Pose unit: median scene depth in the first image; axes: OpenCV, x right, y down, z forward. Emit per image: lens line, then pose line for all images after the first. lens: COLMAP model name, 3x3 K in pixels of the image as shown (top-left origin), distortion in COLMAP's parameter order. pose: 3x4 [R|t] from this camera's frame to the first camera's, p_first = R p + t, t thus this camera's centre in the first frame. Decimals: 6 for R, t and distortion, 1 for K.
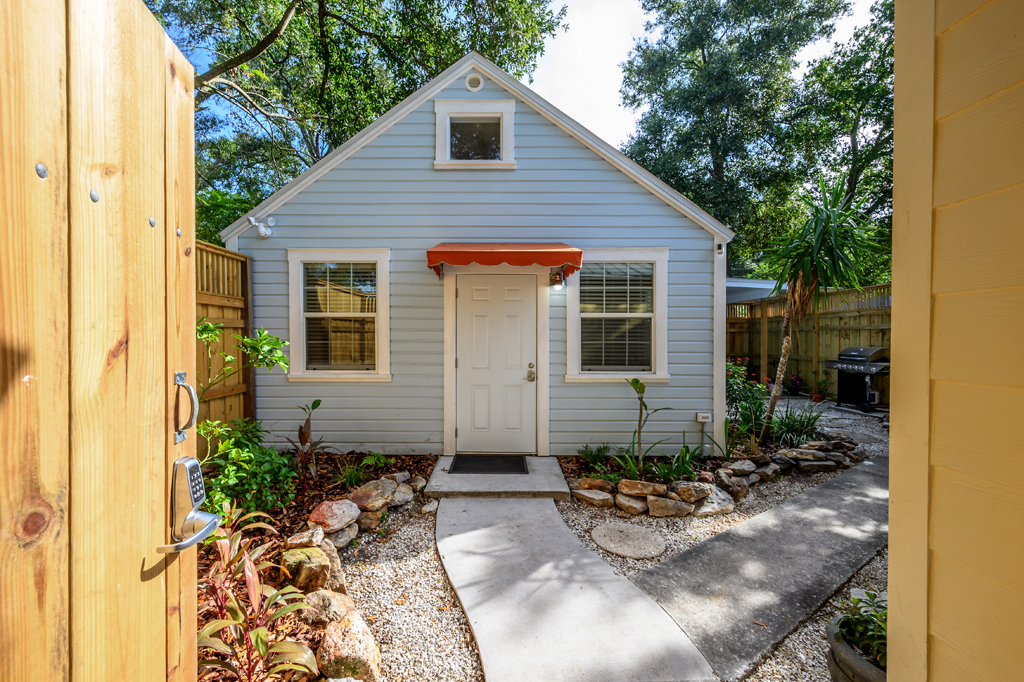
lens RADIAL K [[422.5, 0, 496.4], [0, 422.5, 341.3], [0, 0, 1]] dist [-0.000414, -0.000032]
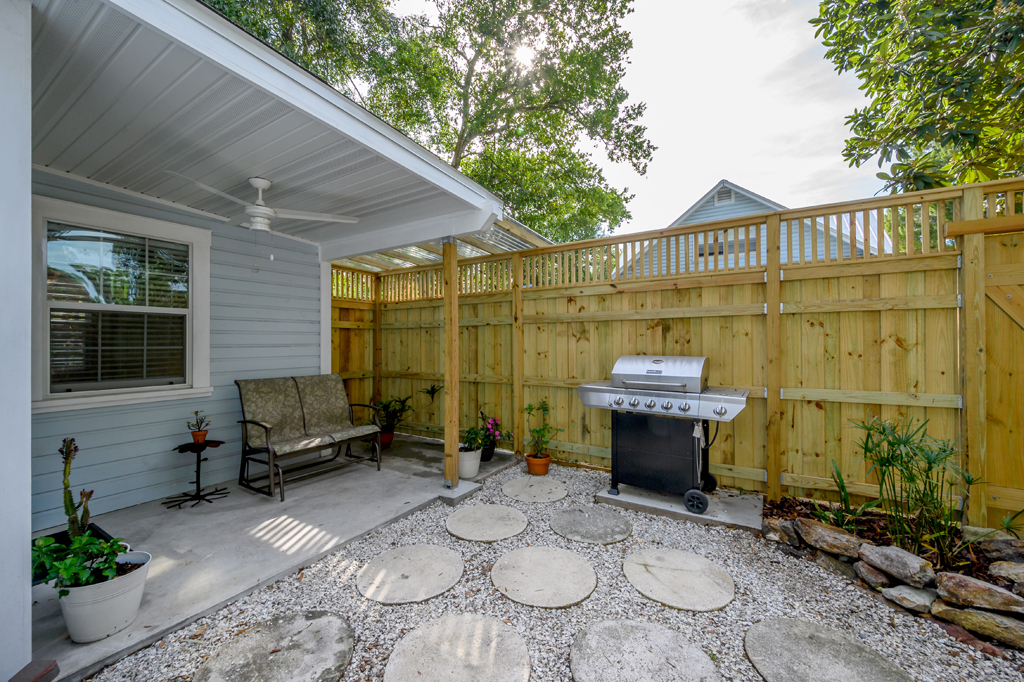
lens RADIAL K [[412.2, 0, 513.5], [0, 412.2, 341.7], [0, 0, 1]] dist [-0.001178, -0.000017]
pose [[0.524237, -0.005765, 0.851553, 0.050728], [0.011427, 0.999935, -0.000265, -0.000653], [-0.851496, 0.009870, 0.524269, 0.113184]]
